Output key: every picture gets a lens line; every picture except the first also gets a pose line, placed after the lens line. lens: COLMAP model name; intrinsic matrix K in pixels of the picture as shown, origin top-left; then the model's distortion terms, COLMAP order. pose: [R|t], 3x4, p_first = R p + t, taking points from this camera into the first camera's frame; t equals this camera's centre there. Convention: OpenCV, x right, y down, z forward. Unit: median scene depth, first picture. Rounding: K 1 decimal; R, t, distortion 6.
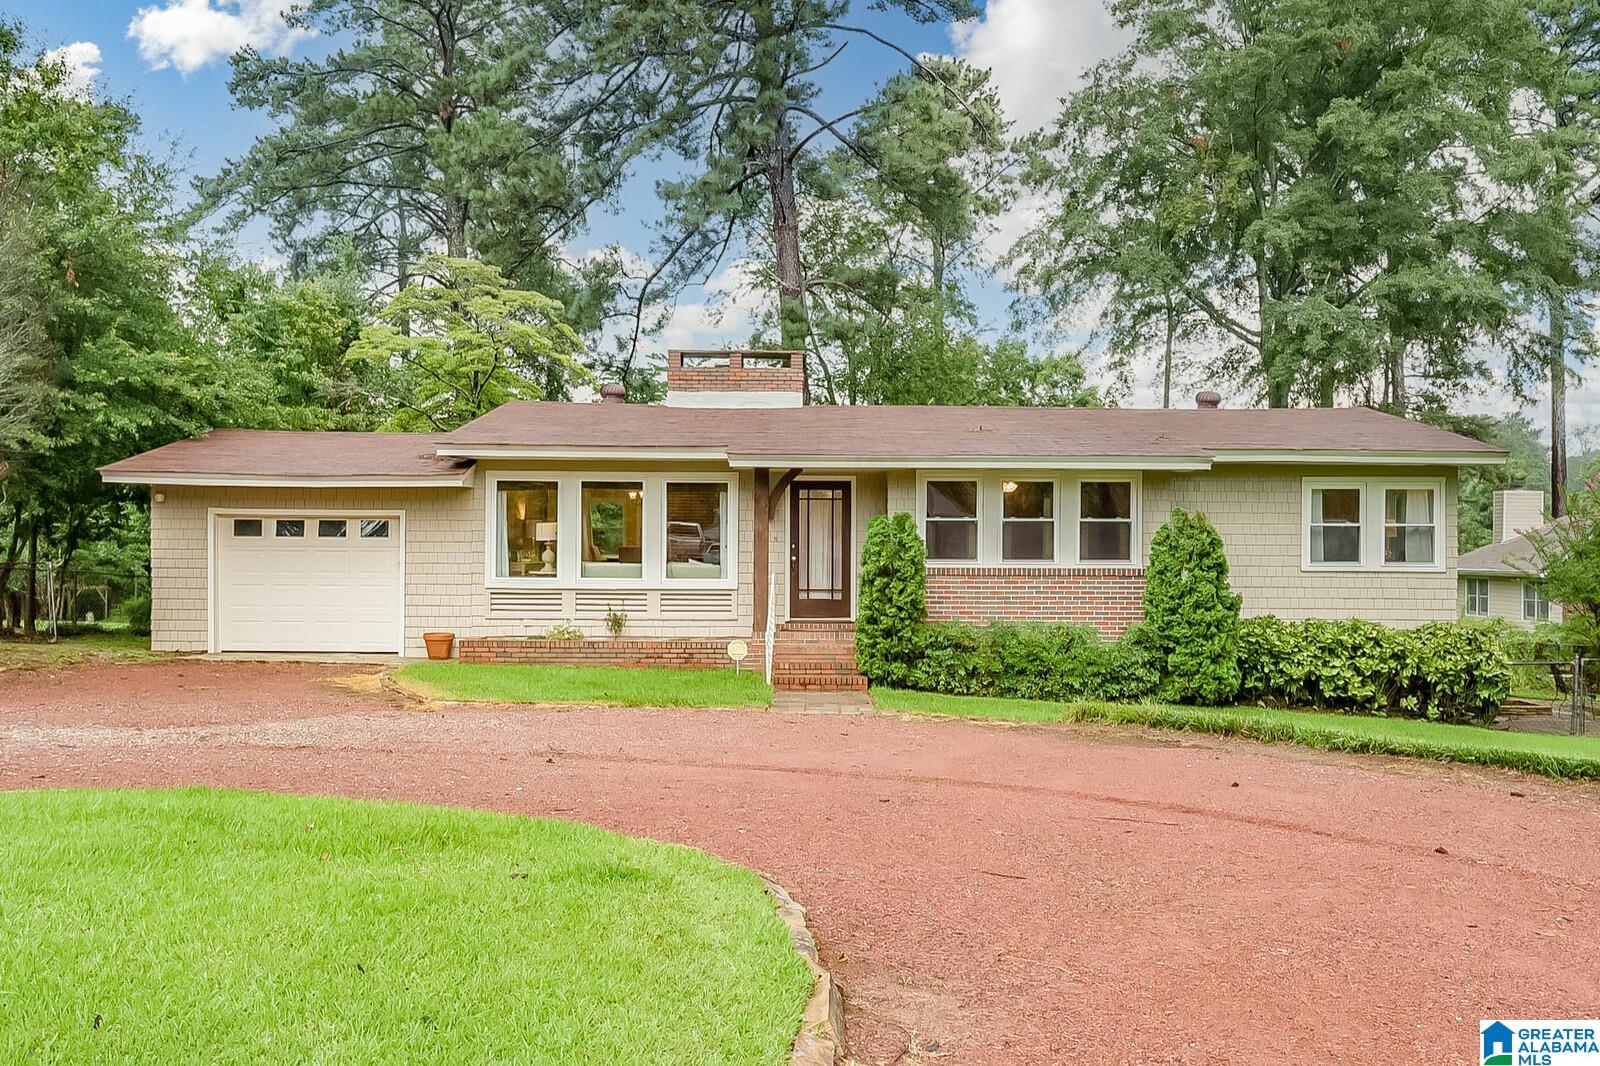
lens RADIAL K [[1240.5, 0, 801.8], [0, 1240.5, 534.6], [0, 0, 1]] dist [0.000681, 0.000888]
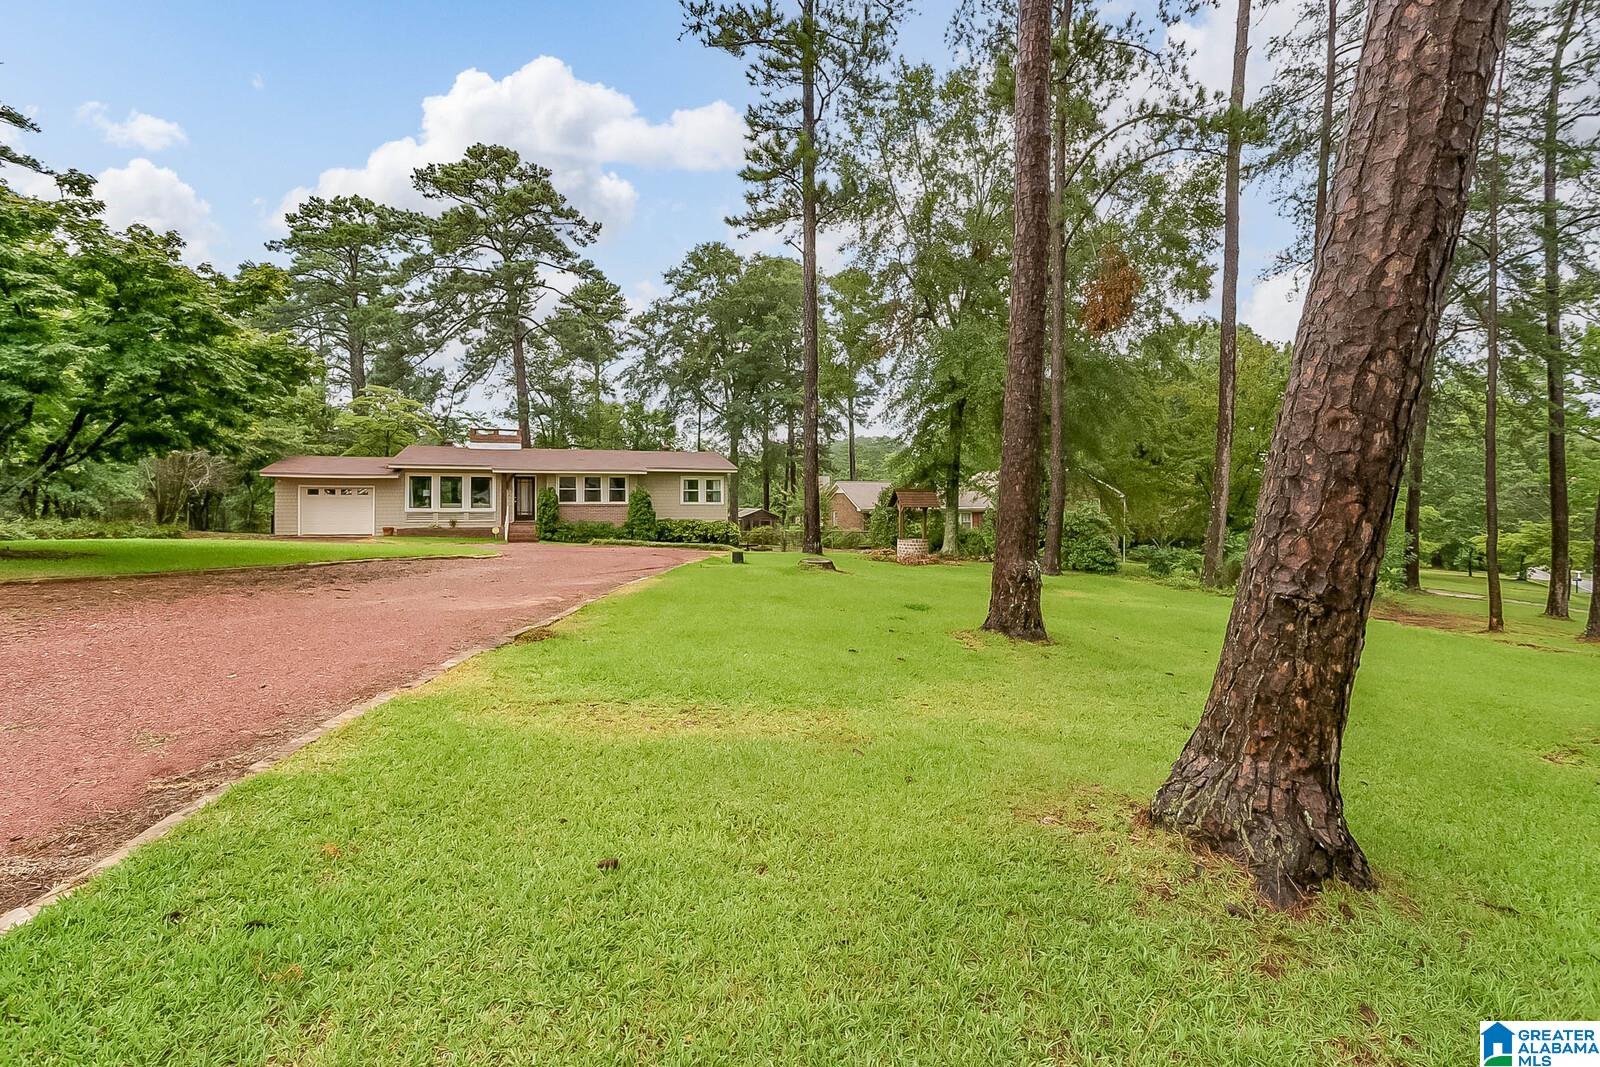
lens RADIAL K [[763.6, 0, 803.9], [0, 763.6, 495.2], [0, 0, 1]] dist [-0.002620, 0.000902]
pose [[0.949408, -0.003141, 0.314030, 0.077790], [0.000942, 0.999974, 0.007153, -0.009299], [-0.314044, -0.006495, 0.949386, -1.023946]]
